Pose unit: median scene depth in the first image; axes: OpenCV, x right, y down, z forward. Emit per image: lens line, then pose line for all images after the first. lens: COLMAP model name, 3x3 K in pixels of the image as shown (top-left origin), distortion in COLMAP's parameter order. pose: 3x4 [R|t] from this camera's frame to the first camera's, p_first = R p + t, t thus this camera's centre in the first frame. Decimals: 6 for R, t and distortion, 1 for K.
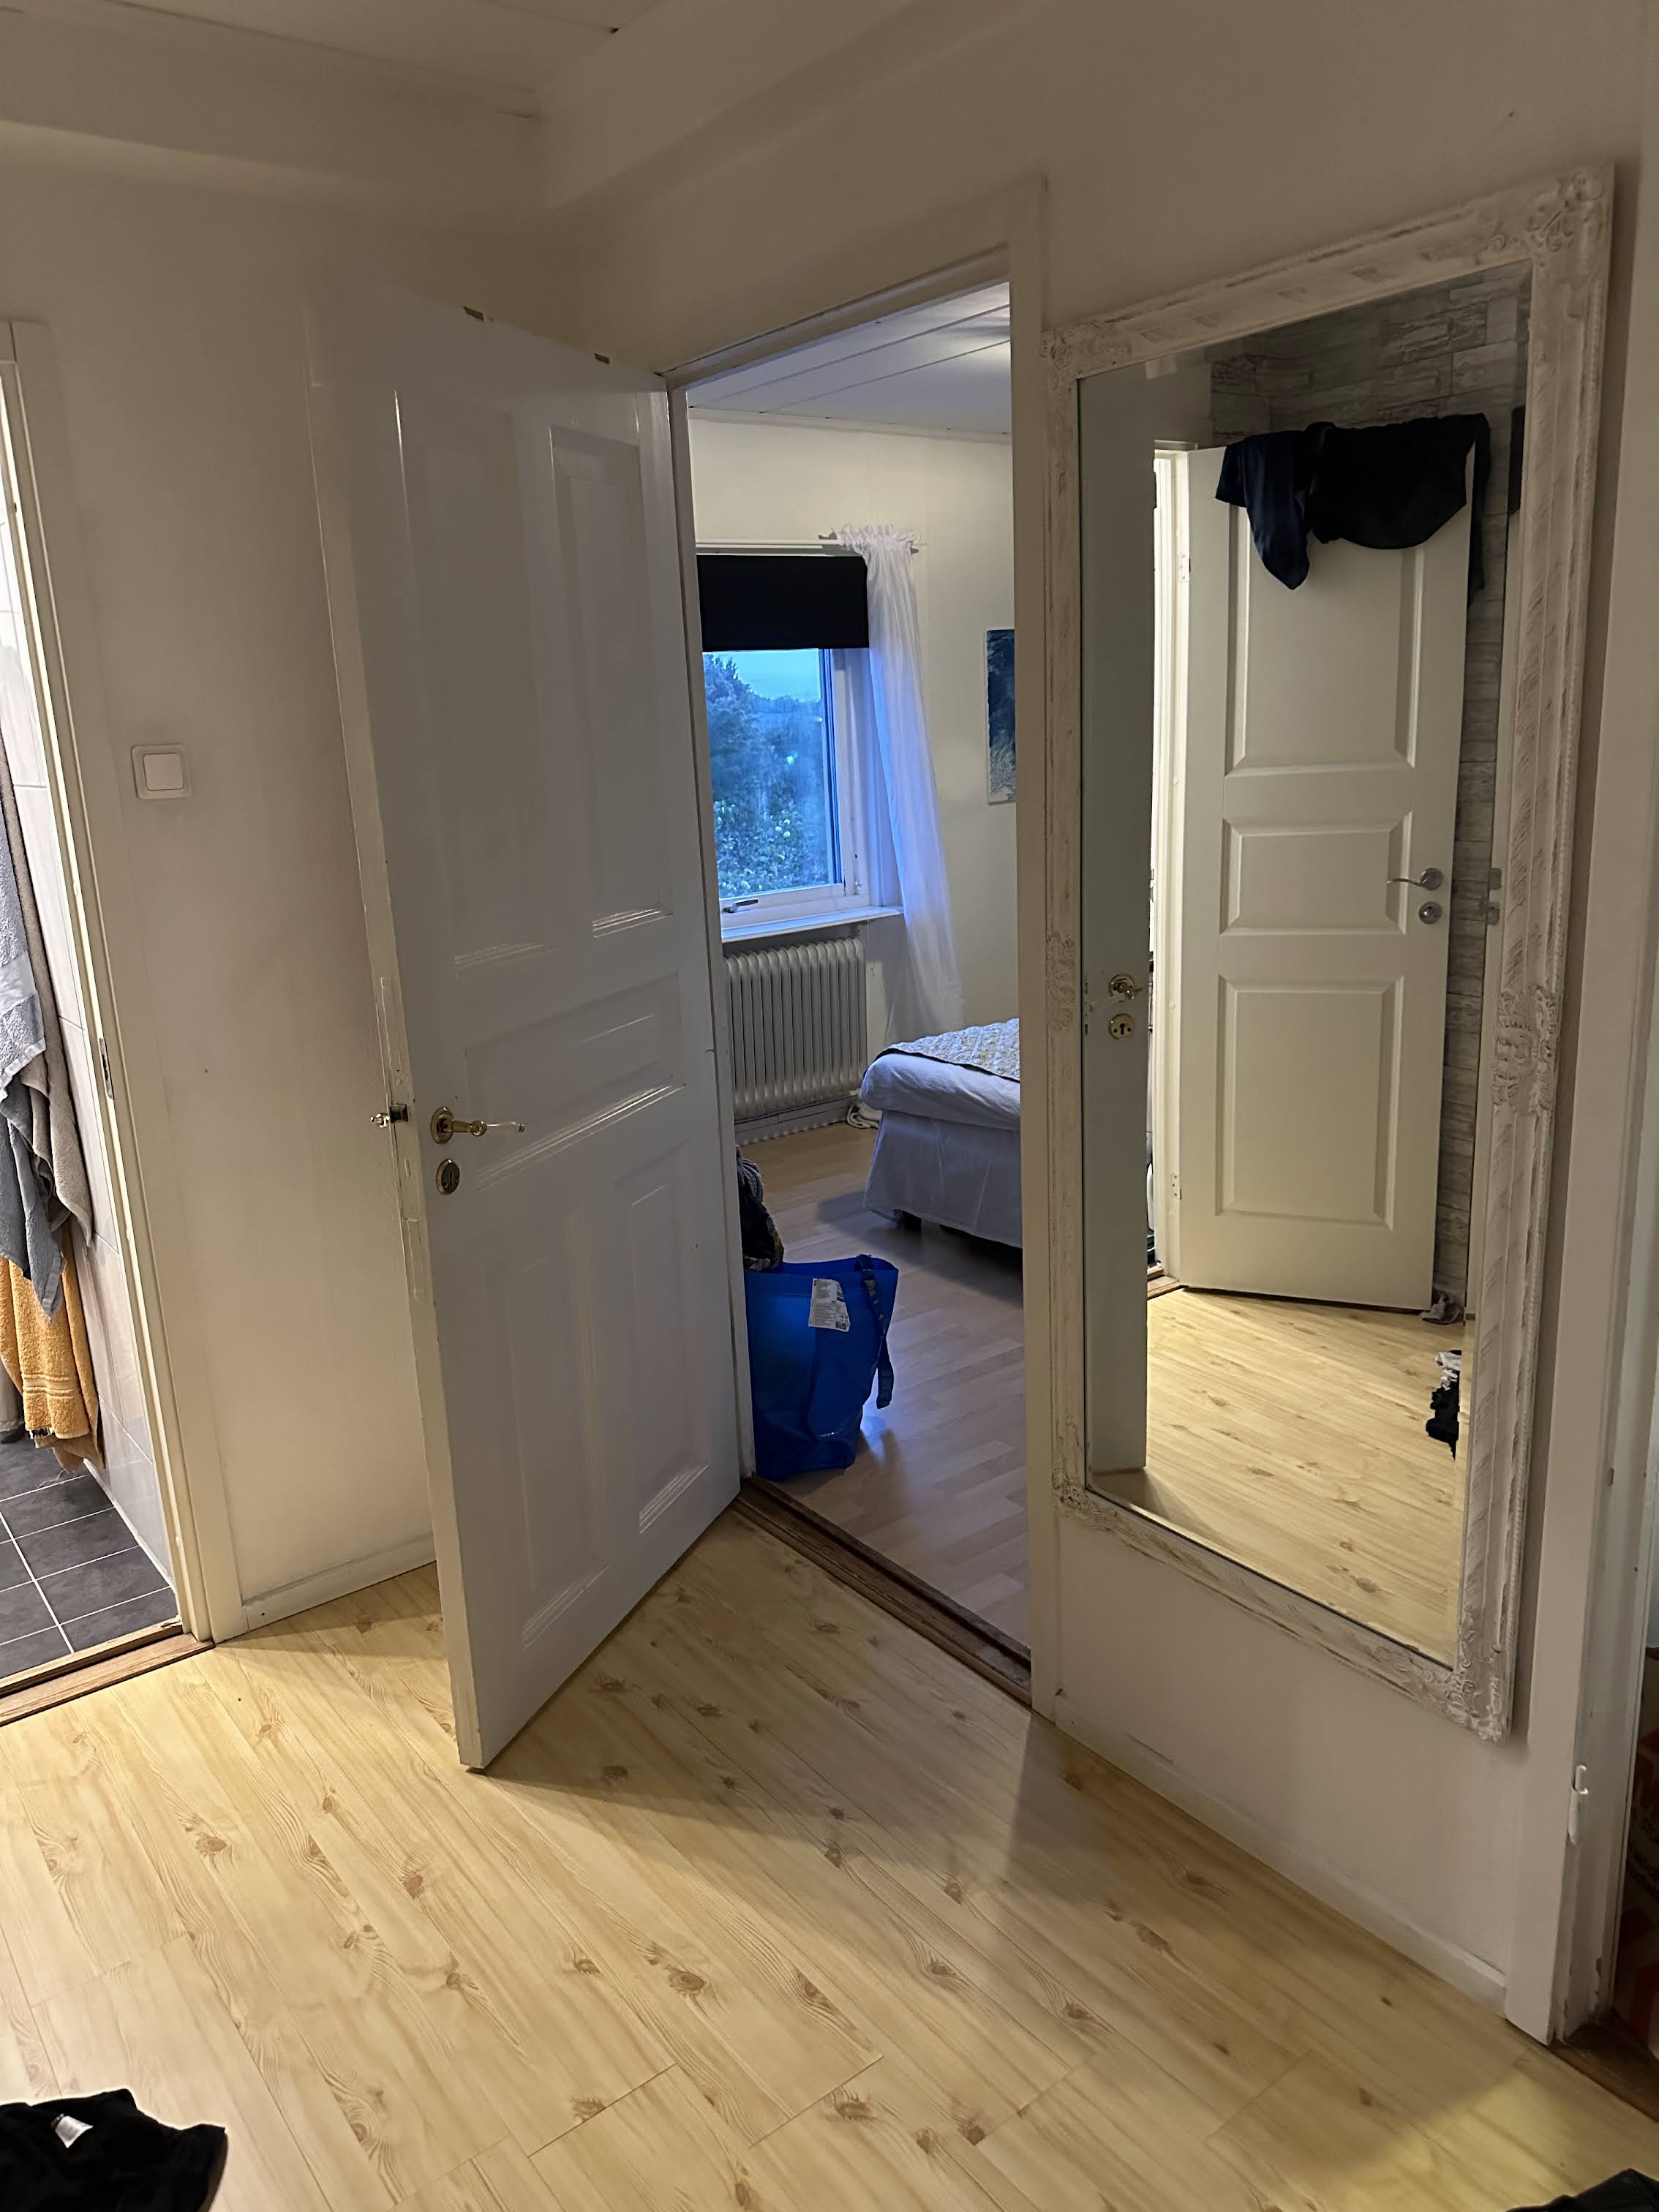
lens RADIAL K [[1547.3, 0, 817.6], [0, 1547.3, 1111.4], [0, 0, 1]] dist [0.193753, -0.343378]
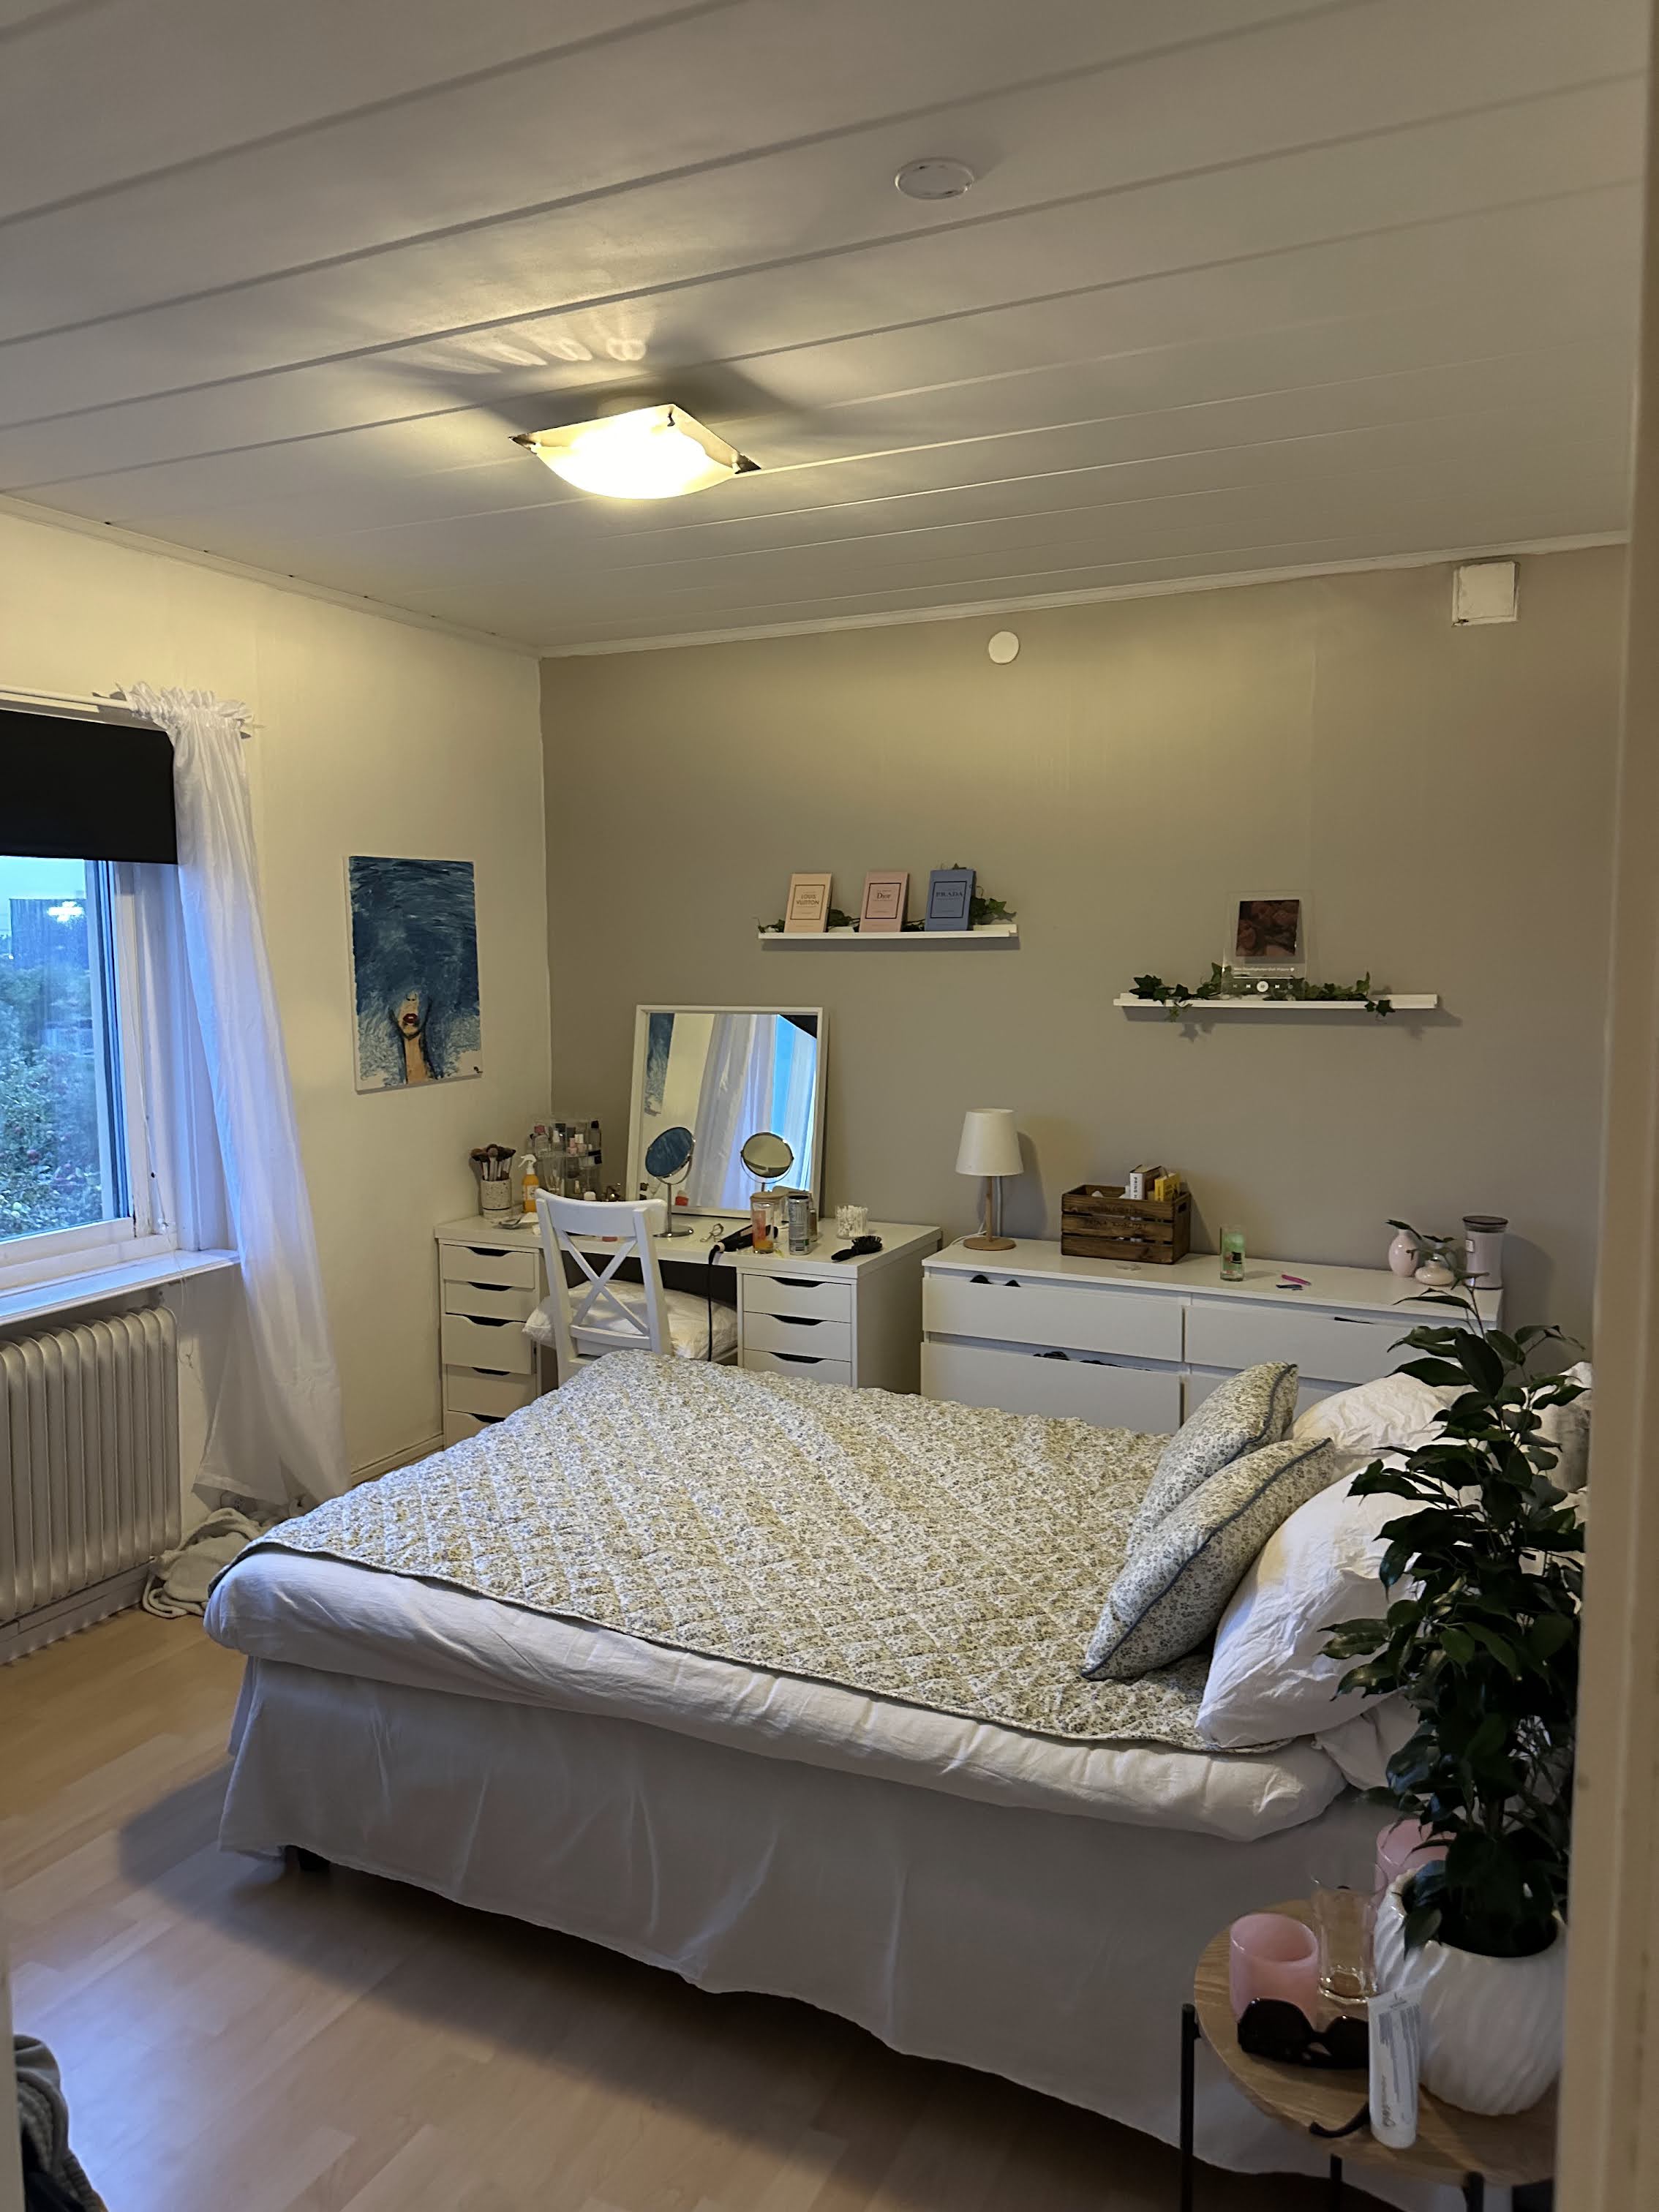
lens RADIAL K [[1505.9, 0, 829.5], [0, 1505.9, 1106.0], [0, 0, 1]] dist [0.059840, -0.075548]
pose [[0.876943, -0.001485, 0.480592, -0.032983], [0.073180, 0.988747, -0.130478, -0.093676], [-0.474990, 0.149592, 0.867183, 0.336900]]
